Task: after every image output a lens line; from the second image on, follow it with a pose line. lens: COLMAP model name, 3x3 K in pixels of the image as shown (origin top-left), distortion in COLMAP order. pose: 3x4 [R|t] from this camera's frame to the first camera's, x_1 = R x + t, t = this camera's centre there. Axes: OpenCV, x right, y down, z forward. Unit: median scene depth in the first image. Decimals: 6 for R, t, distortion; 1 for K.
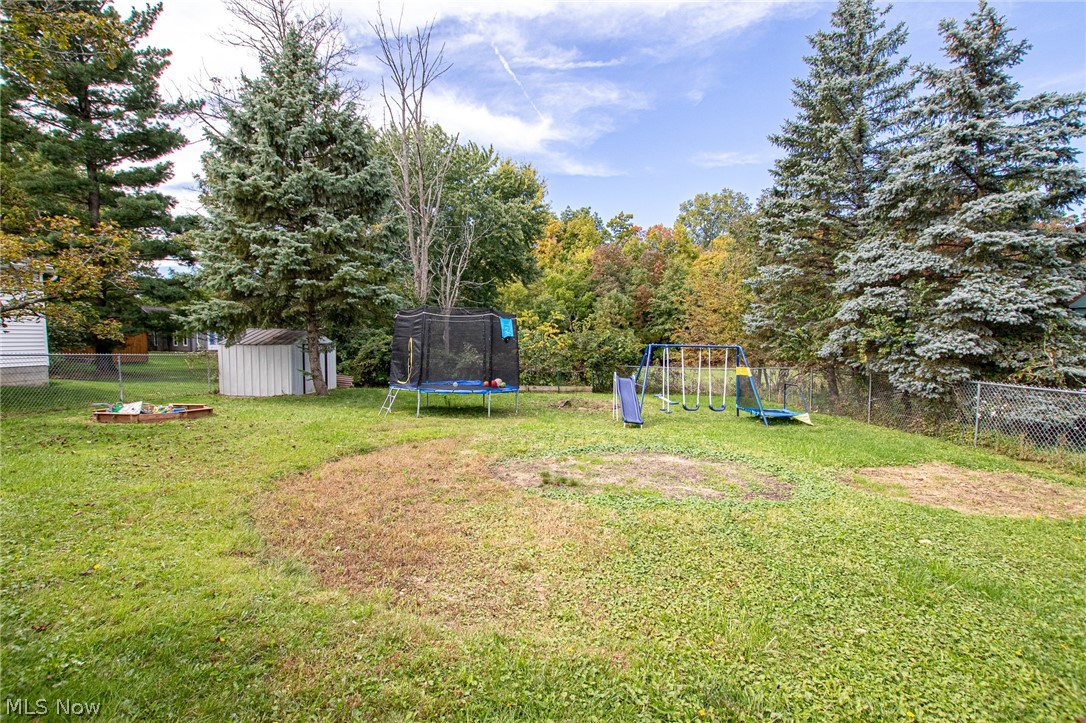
lens RADIAL K [[532.0, 0, 564.4], [0, 532.0, 367.0], [0, 0, 1]] dist [-0.021254, -0.000030]
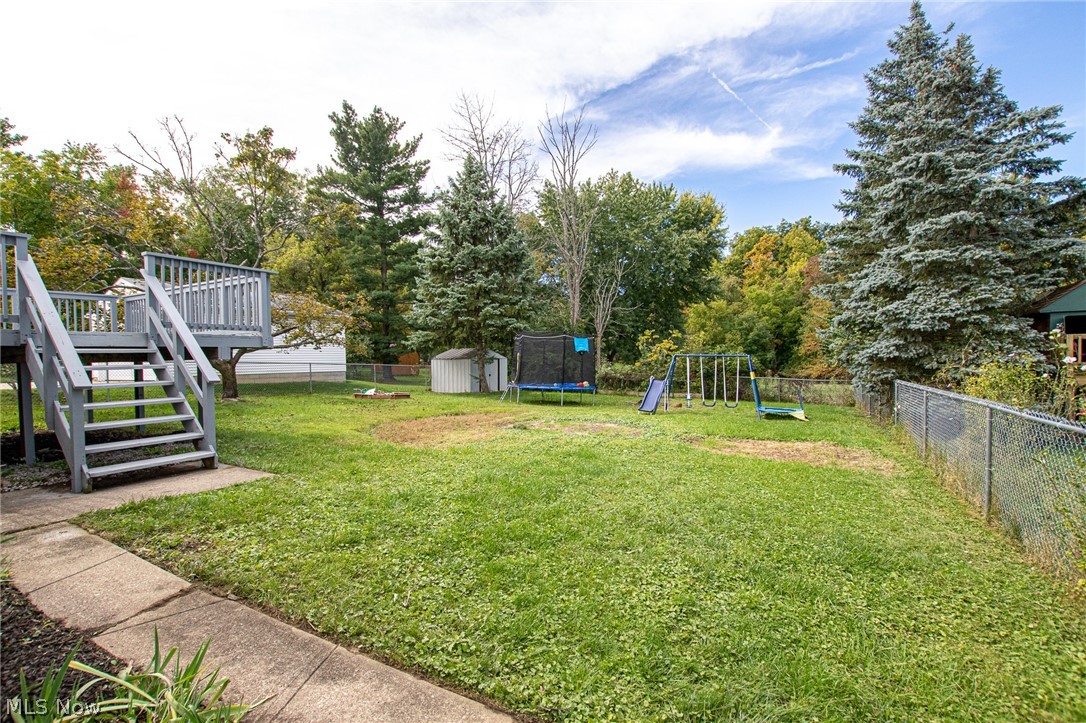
lens RADIAL K [[522.2, 0, 543.0], [0, 522.2, 361.5], [0, 0, 1]] dist [-0.017002, -0.000221]
pose [[0.889329, -0.007138, -0.457212, 0.195449], [-0.013878, 0.998996, -0.042592, 0.014554], [0.457057, 0.044224, 0.888337, -0.126050]]
